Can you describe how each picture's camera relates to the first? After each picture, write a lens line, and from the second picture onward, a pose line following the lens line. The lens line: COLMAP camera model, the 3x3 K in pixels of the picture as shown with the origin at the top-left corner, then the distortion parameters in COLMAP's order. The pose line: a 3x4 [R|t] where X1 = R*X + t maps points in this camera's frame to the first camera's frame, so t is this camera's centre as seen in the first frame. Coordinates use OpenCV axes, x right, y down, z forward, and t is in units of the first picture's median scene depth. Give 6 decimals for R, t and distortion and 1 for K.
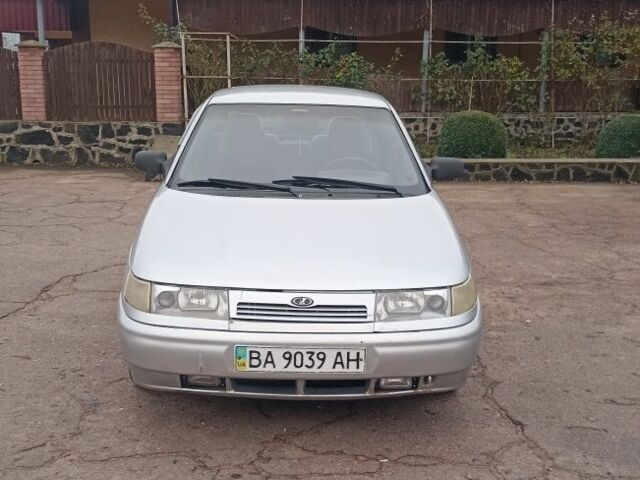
lens RADIAL K [[827.0, 0, 316.8], [0, 827.0, 238.1], [0, 0, 1]] dist [0.100222, -0.313815]
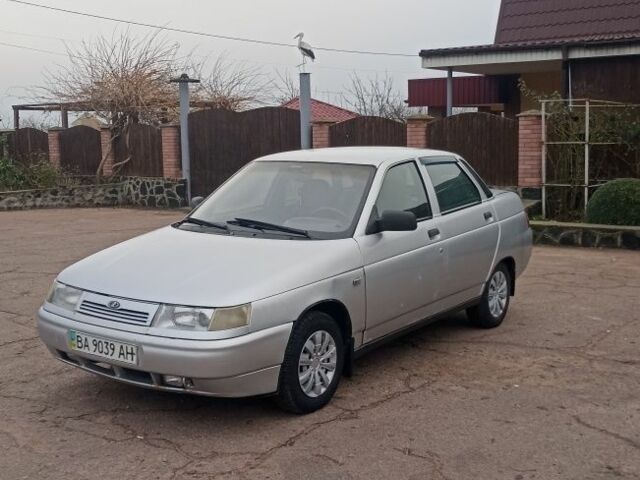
lens RADIAL K [[827.0, 0, 316.8], [0, 827.0, 238.1], [0, 0, 1]] dist [0.100222, -0.313815]
pose [[0.794221, 0.056927, -0.604956, 0.906221], [-0.106714, 0.993195, -0.046640, -0.000832], [0.598185, 0.101600, 0.794892, 0.114152]]
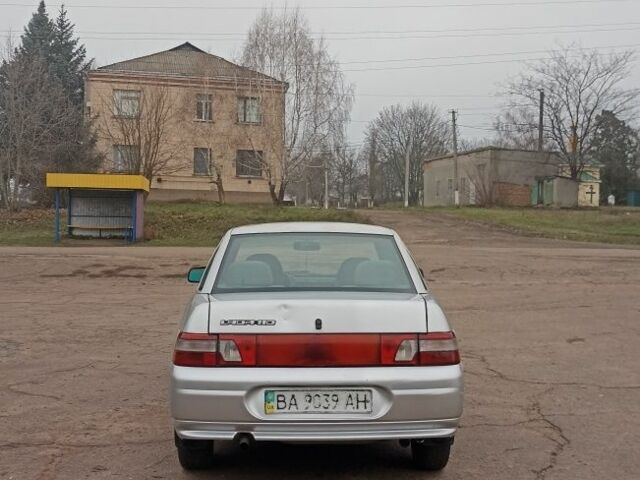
lens RADIAL K [[827.0, 0, 316.8], [0, 827.0, 238.1], [0, 0, 1]] dist [0.100222, -0.313815]
pose [[-0.999677, -0.025428, 0.000407, -0.045896], [-0.024720, 0.975334, 0.219347, -0.574303], [-0.005975, 0.219266, -0.975647, 2.956971]]
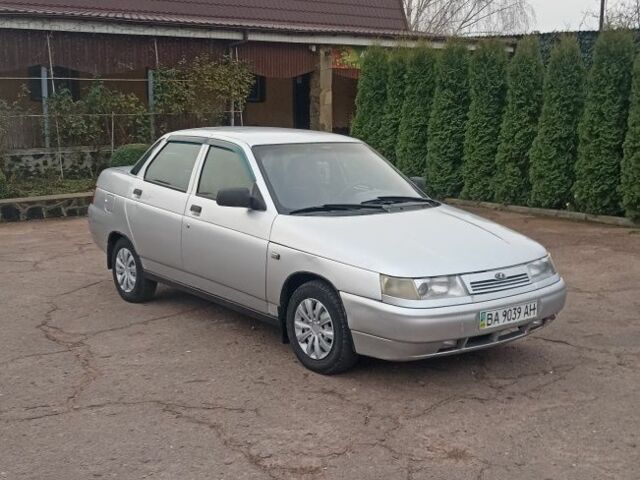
lens RADIAL K [[827.0, 0, 316.8], [0, 827.0, 238.1], [0, 0, 1]] dist [0.100222, -0.313815]
pose [[0.799266, -0.111016, 0.590634, -0.987248], [0.131313, 0.991303, 0.008629, -0.038372], [-0.586456, 0.070661, 0.806893, 0.008818]]
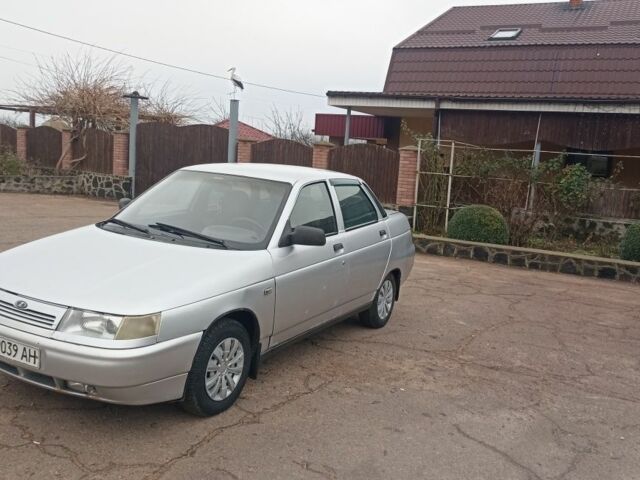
lens RADIAL K [[619.3, 0, 317.1], [0, 619.3, 244.4], [0, 0, 1]] dist [0.031920, -0.008998]
pose [[0.859582, 0.124874, -0.495506, 0.755172], [-0.167799, 0.984888, -0.042886, -0.046346], [0.482662, 0.120009, 0.867545, 0.314648]]
